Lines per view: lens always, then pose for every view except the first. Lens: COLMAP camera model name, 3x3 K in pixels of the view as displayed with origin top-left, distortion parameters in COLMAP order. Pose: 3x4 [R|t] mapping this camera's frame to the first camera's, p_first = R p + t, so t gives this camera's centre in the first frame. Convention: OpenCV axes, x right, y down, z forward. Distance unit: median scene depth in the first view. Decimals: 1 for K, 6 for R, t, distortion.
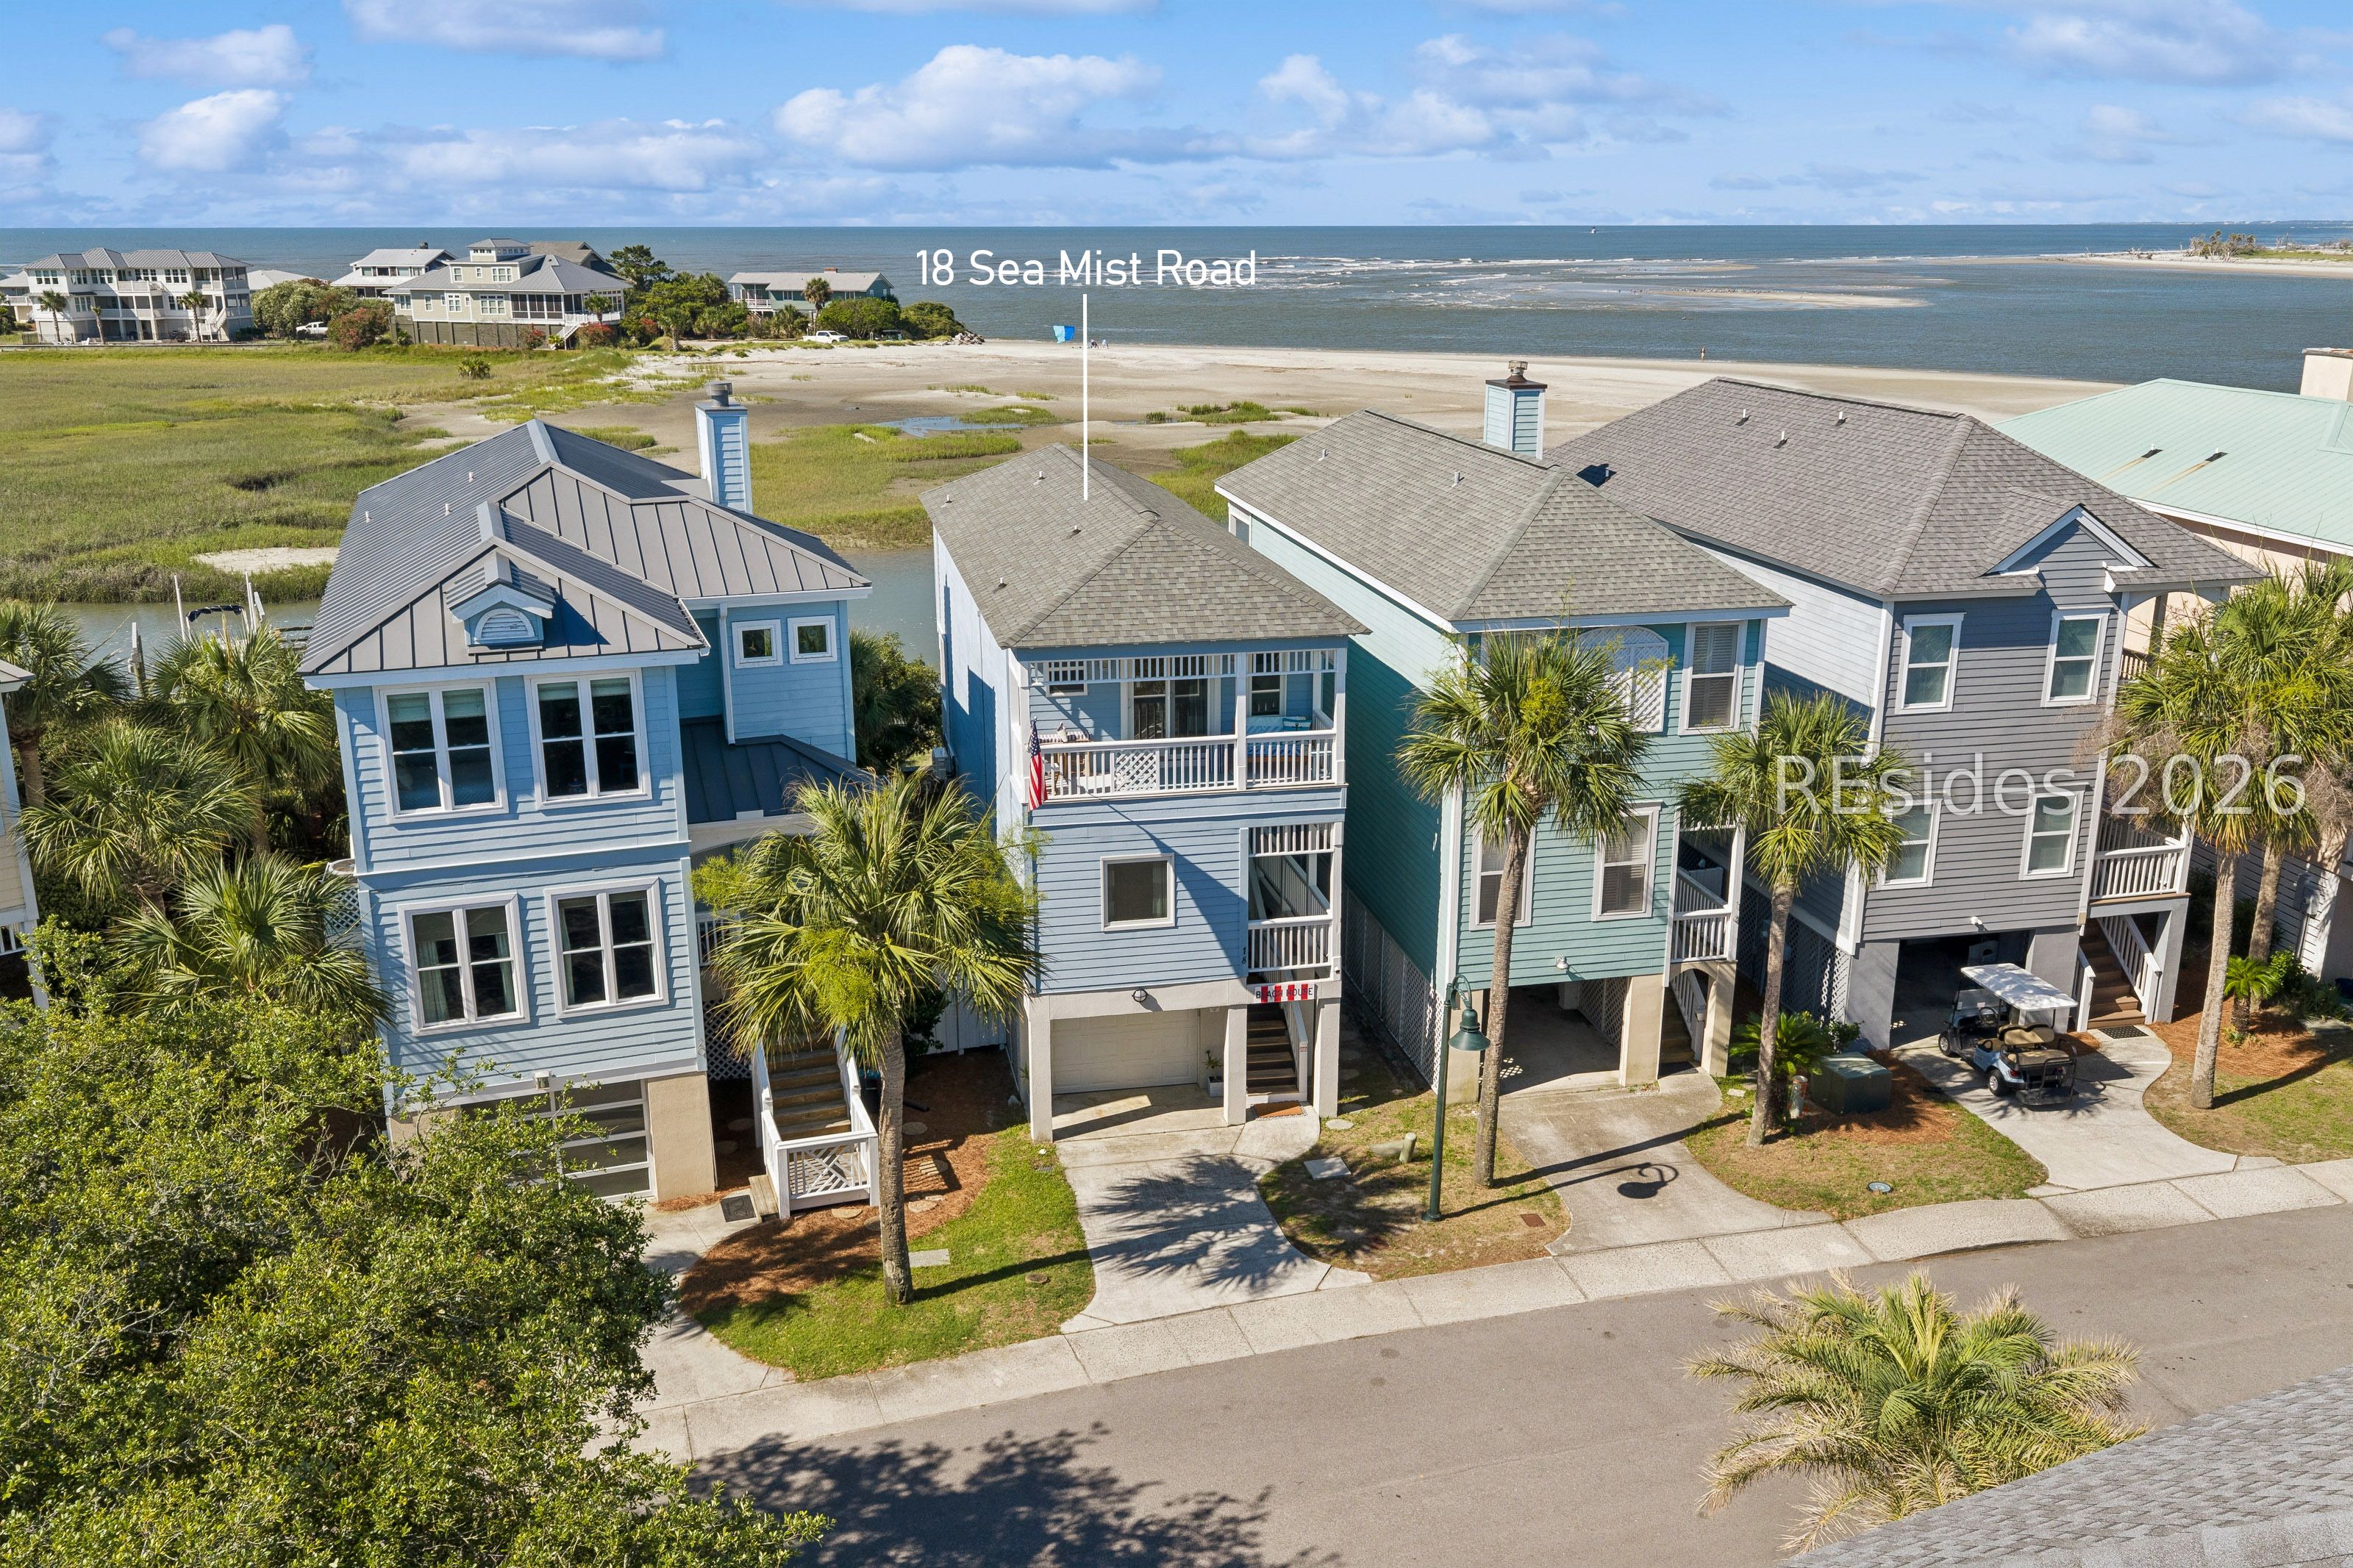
lens RADIAL K [[1991.9, 0, 1183.7], [0, 1991.9, 778.3], [0, 0, 1]] dist [0.000642, -0.002195]
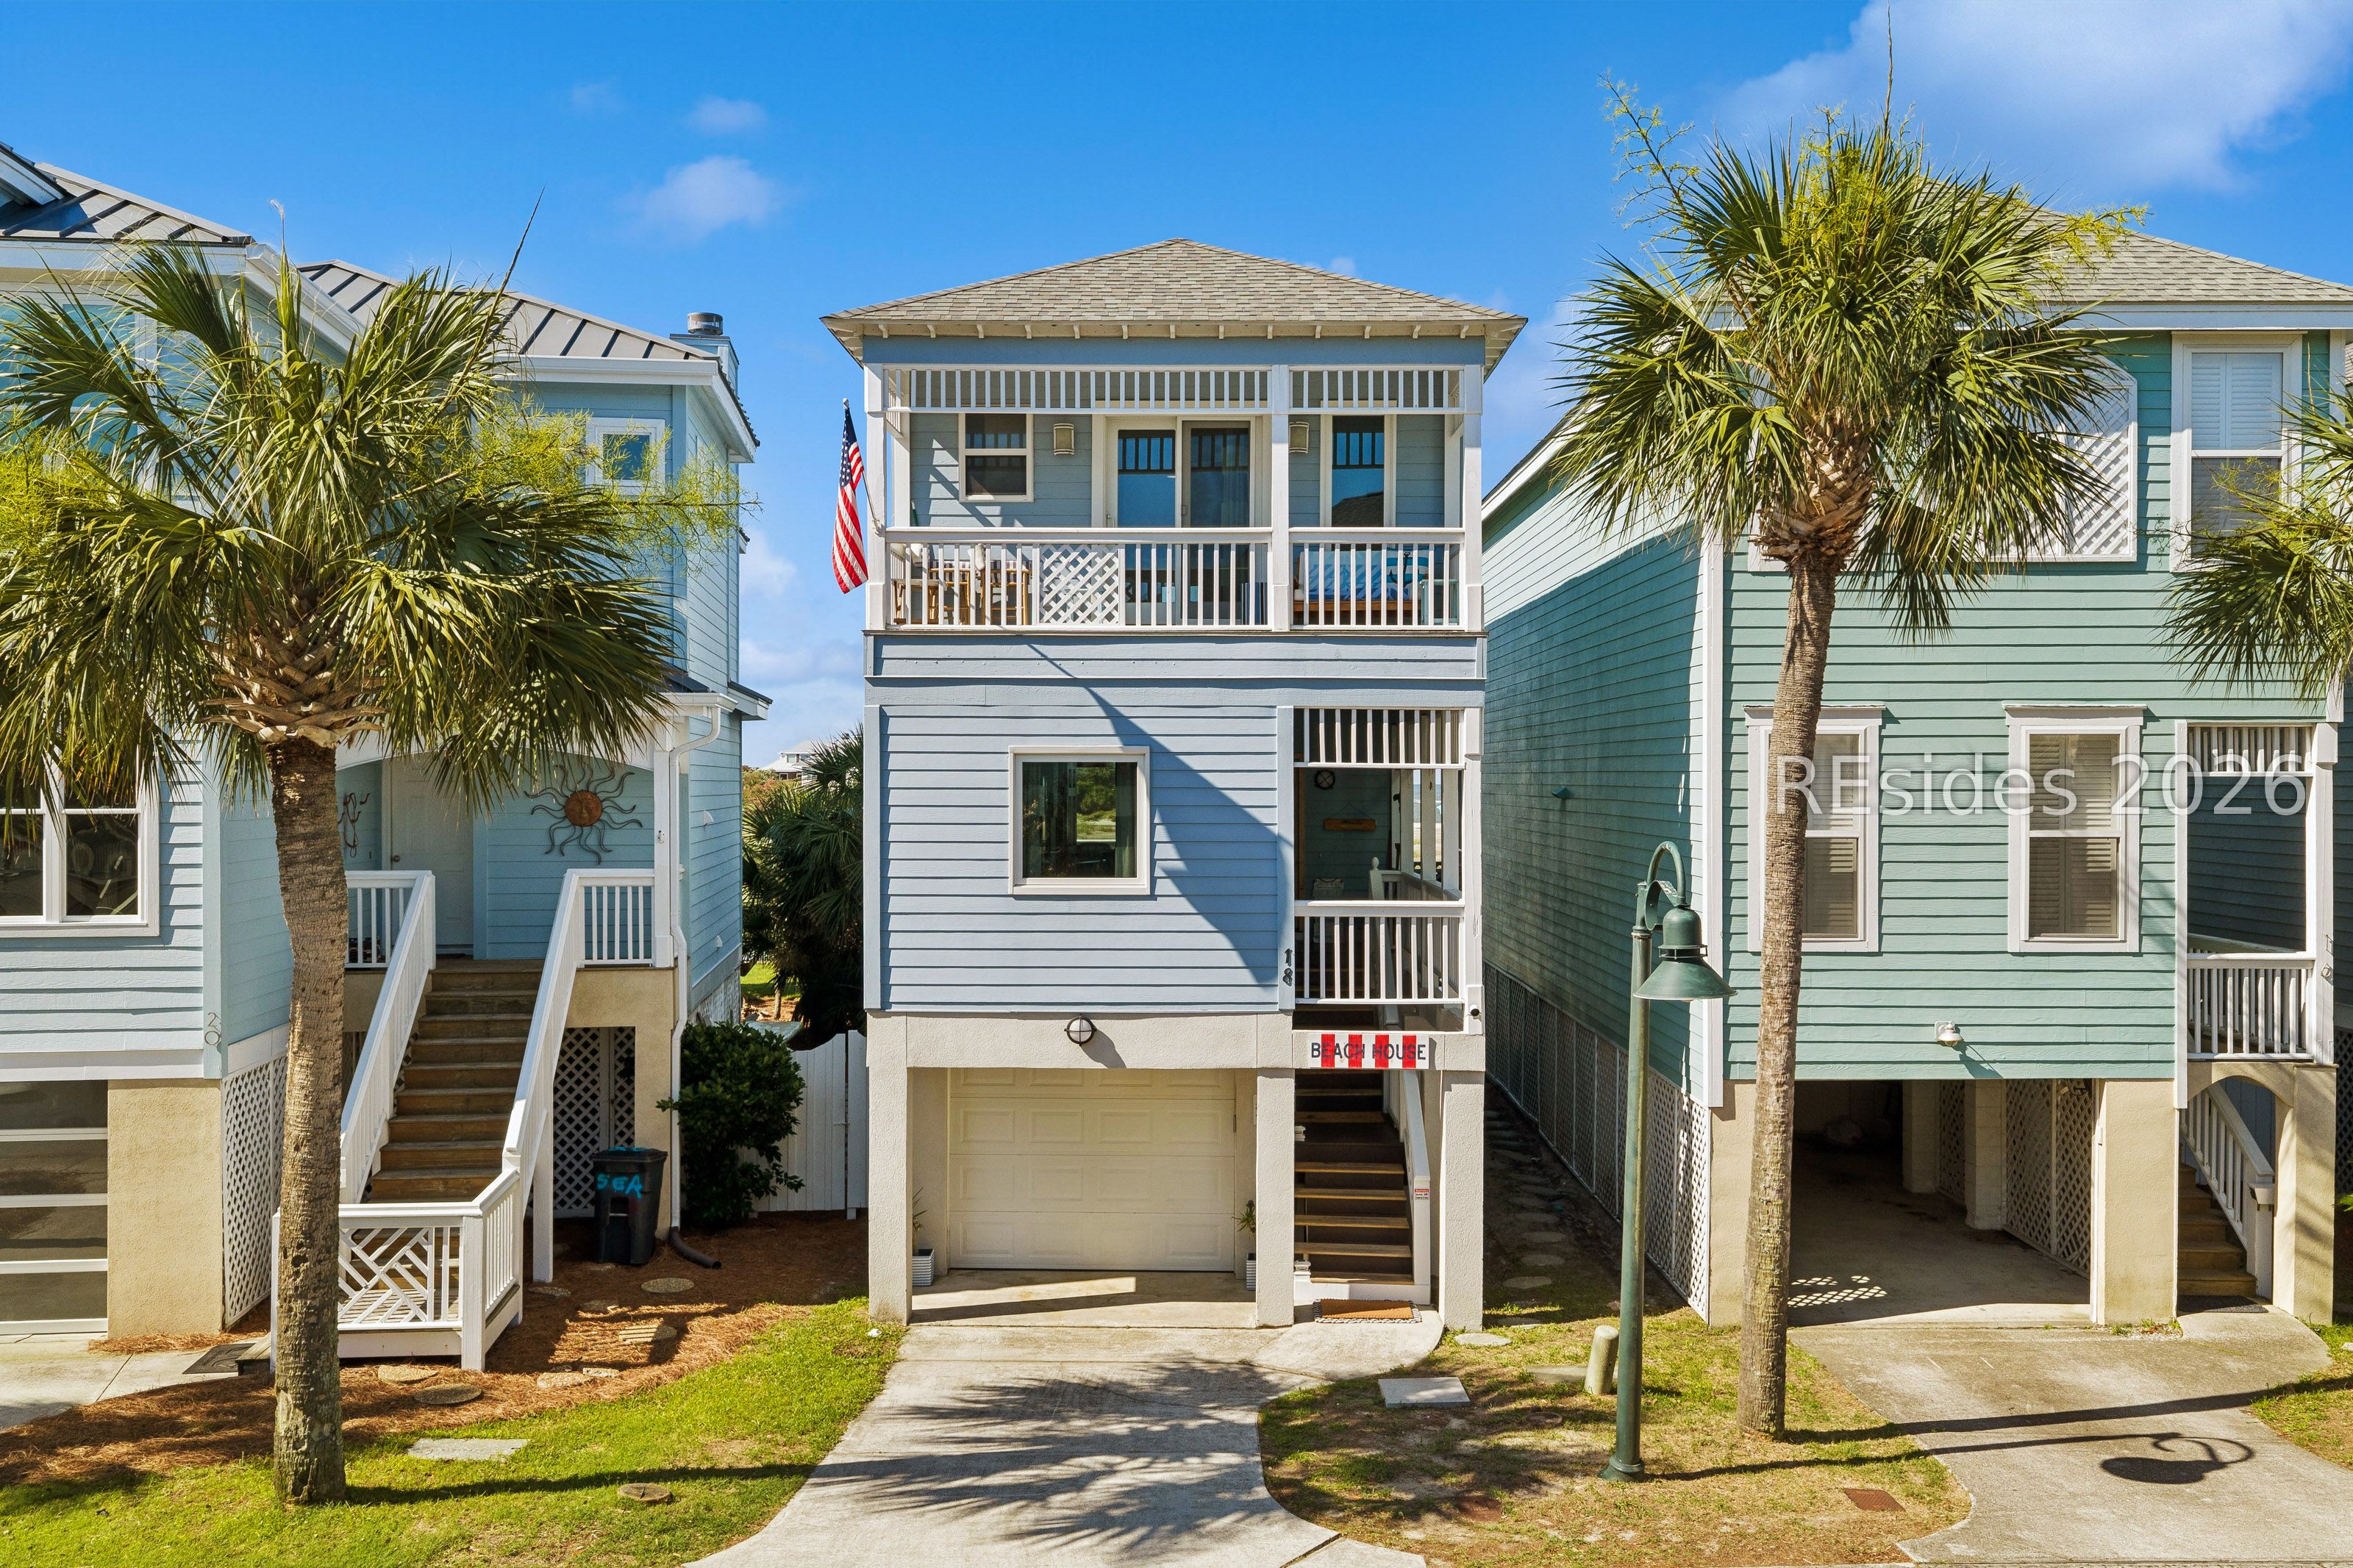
lens RADIAL K [[1991.9, 0, 1175.7], [0, 1991.9, 783.7], [0, 0, 1]] dist [0.000642, -0.002195]
pose [[0.976388, 0.003164, -0.215999, 0.112563], [-0.062726, 0.960964, -0.269467, 0.183100], [0.206715, 0.276654, 0.938473, 0.494627]]
